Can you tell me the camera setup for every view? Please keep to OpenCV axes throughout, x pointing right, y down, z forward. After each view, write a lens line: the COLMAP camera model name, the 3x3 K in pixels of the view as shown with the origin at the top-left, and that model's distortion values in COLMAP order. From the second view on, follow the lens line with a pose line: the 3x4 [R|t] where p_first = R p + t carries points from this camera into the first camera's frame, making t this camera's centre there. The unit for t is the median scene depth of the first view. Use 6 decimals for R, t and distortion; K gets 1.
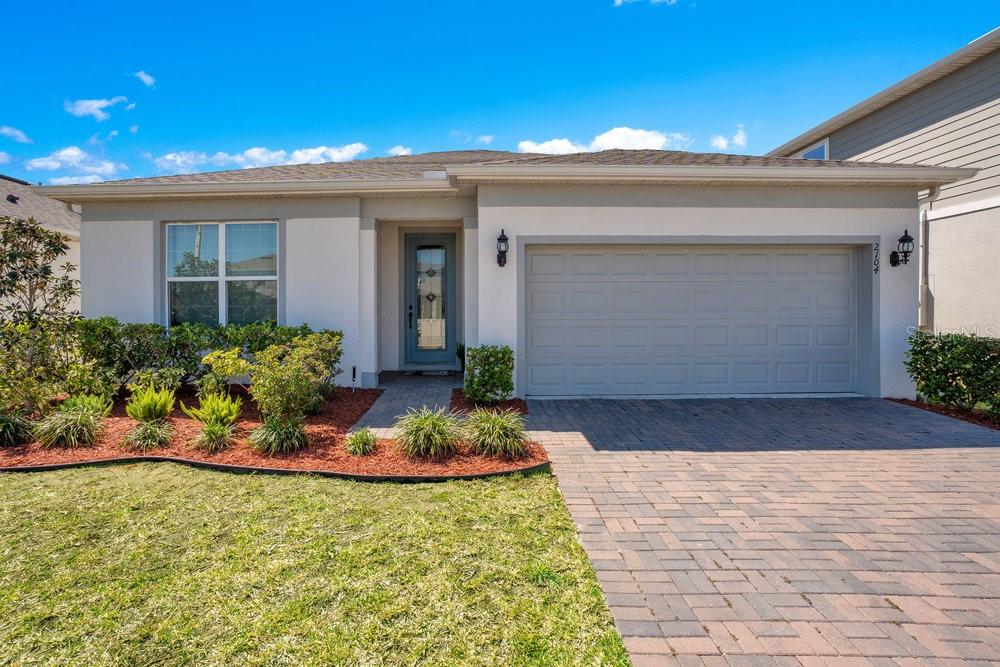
lens RADIAL K [[500.5, 0, 500.0], [0, 500.5, 333.5], [0, 0, 1]] dist [0.003146, 0.000396]
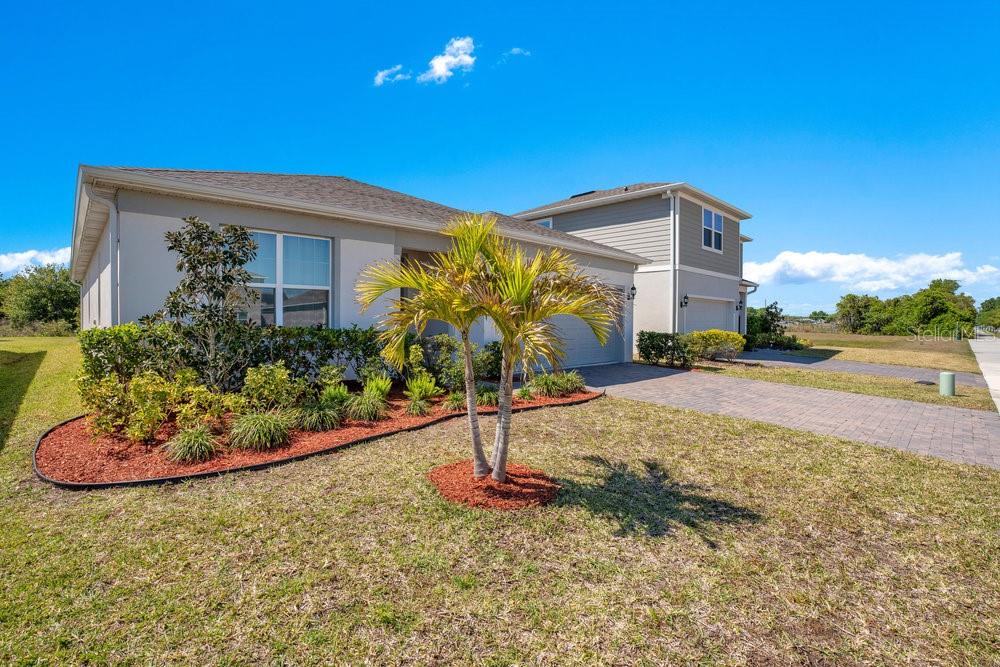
lens RADIAL K [[456.6, 0, 499.7], [0, 456.6, 327.9], [0, 0, 1]] dist [-0.032122, 0.000230]
pose [[0.737876, 0.000902, 0.674936, -0.886468], [-0.002662, 0.999995, 0.001574, -0.015590], [-0.674931, -0.002958, 0.737875, -0.068682]]
